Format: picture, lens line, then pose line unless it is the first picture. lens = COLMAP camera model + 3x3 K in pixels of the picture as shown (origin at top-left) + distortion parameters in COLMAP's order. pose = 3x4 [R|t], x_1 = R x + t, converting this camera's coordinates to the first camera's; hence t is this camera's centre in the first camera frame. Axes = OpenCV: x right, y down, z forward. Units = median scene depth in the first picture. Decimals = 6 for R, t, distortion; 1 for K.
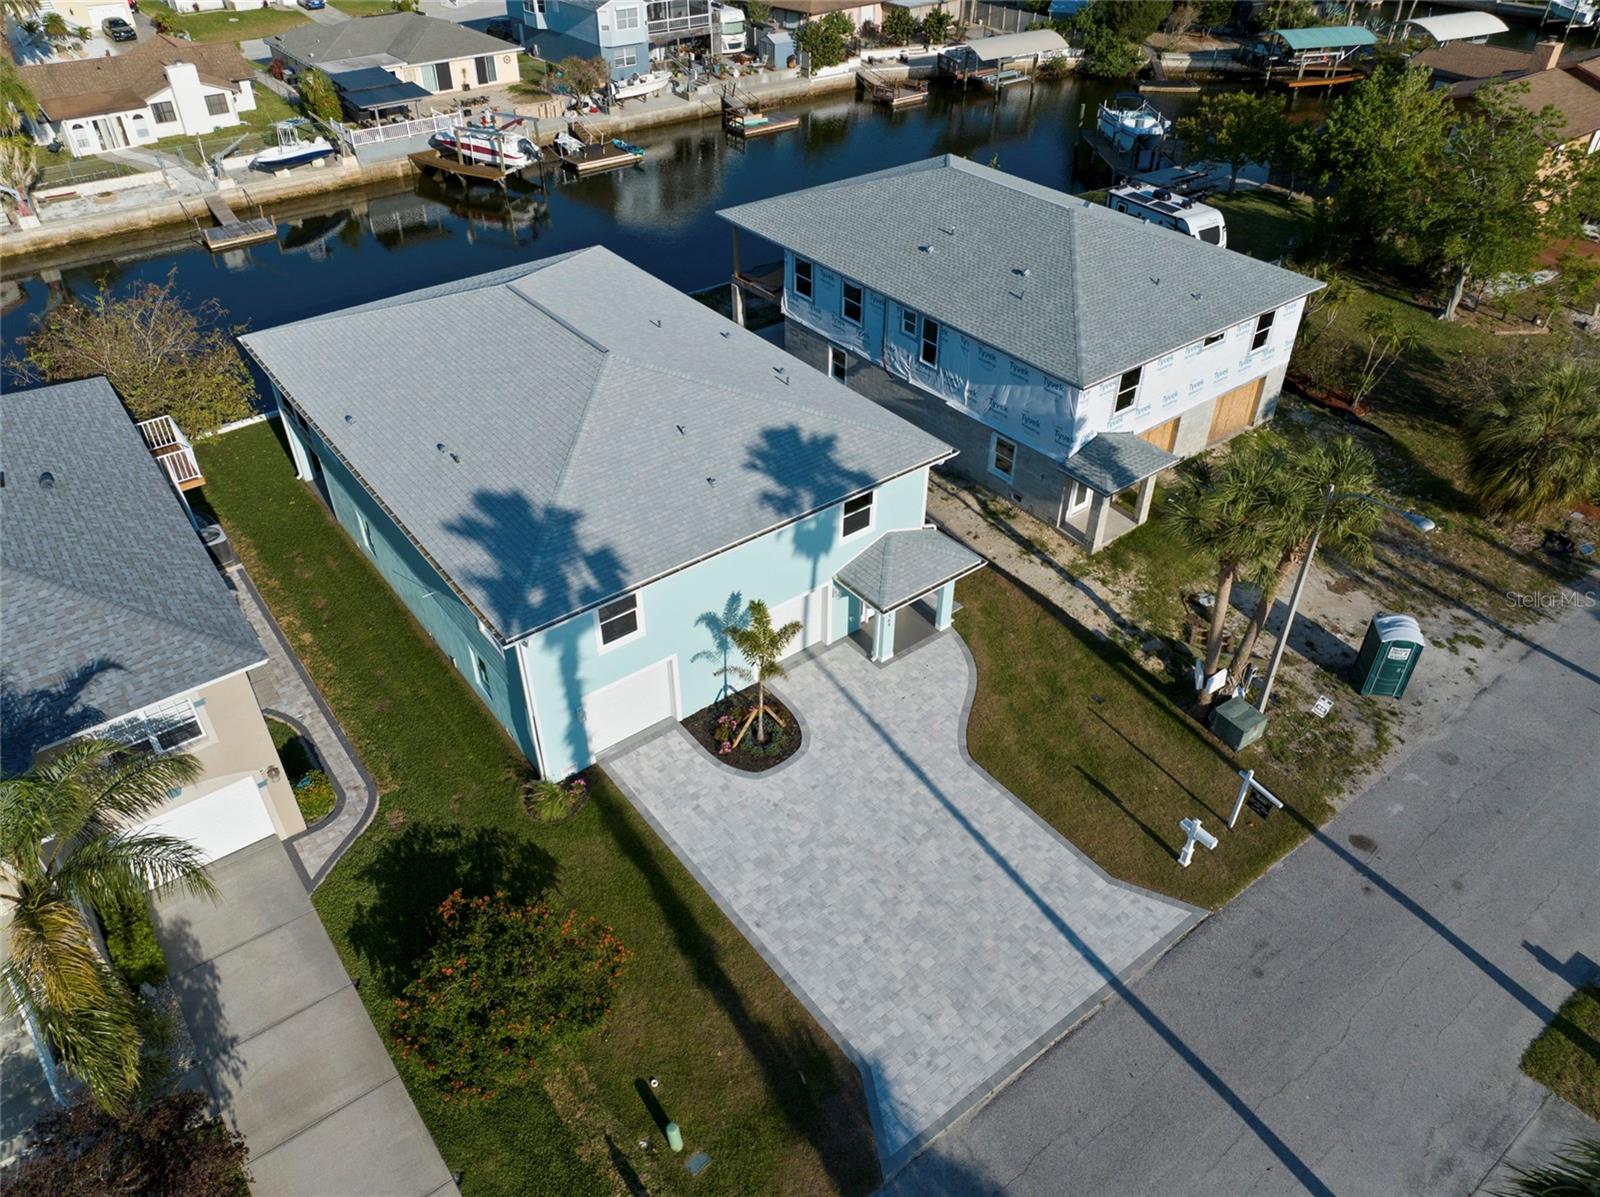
lens RADIAL K [[1128.0, 0, 797.9], [0, 1128.0, 600.8], [0, 0, 1]] dist [-0.030383, 0.011096]
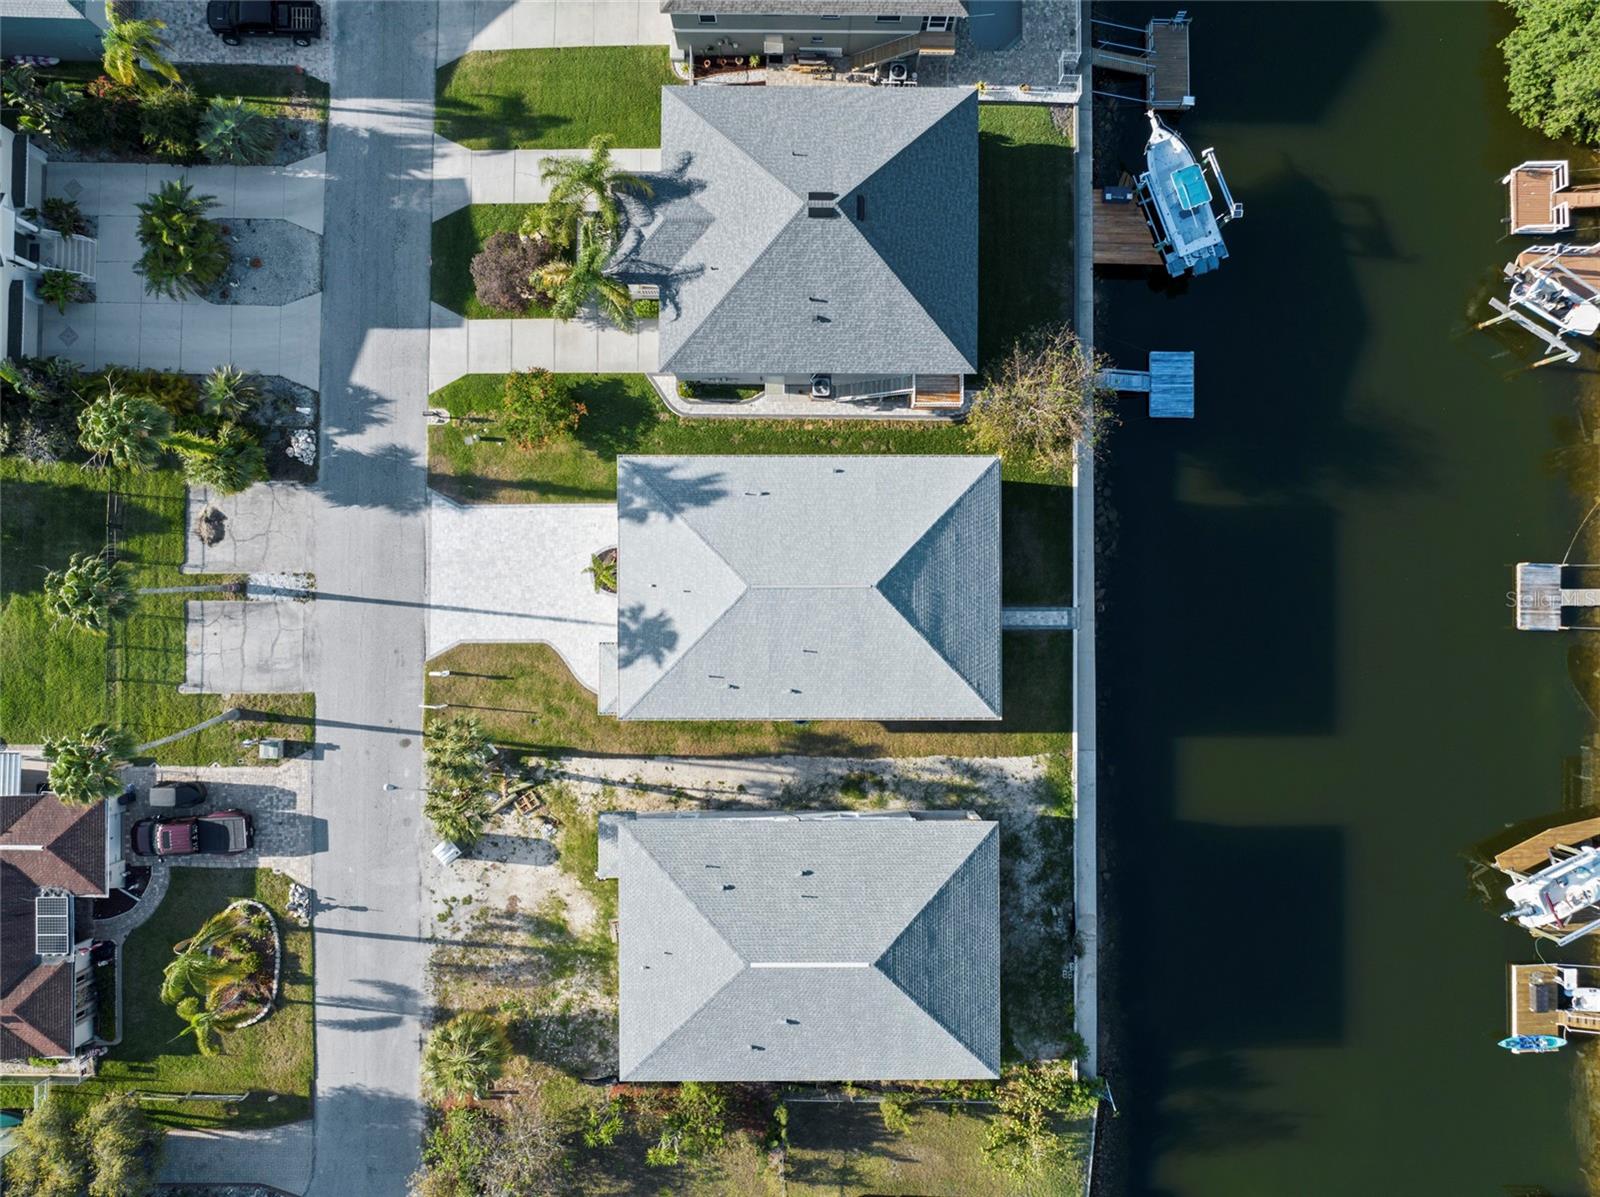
lens RADIAL K [[1128.0, 0, 797.7], [0, 1128.0, 598.6], [0, 0, 1]] dist [-0.030383, 0.011096]
pose [[-0.611311, 0.791023, -0.024094, -0.163019], [-0.499220, -0.361822, 0.787314, -1.805662], [0.614066, 0.493323, 0.616081, -0.079086]]
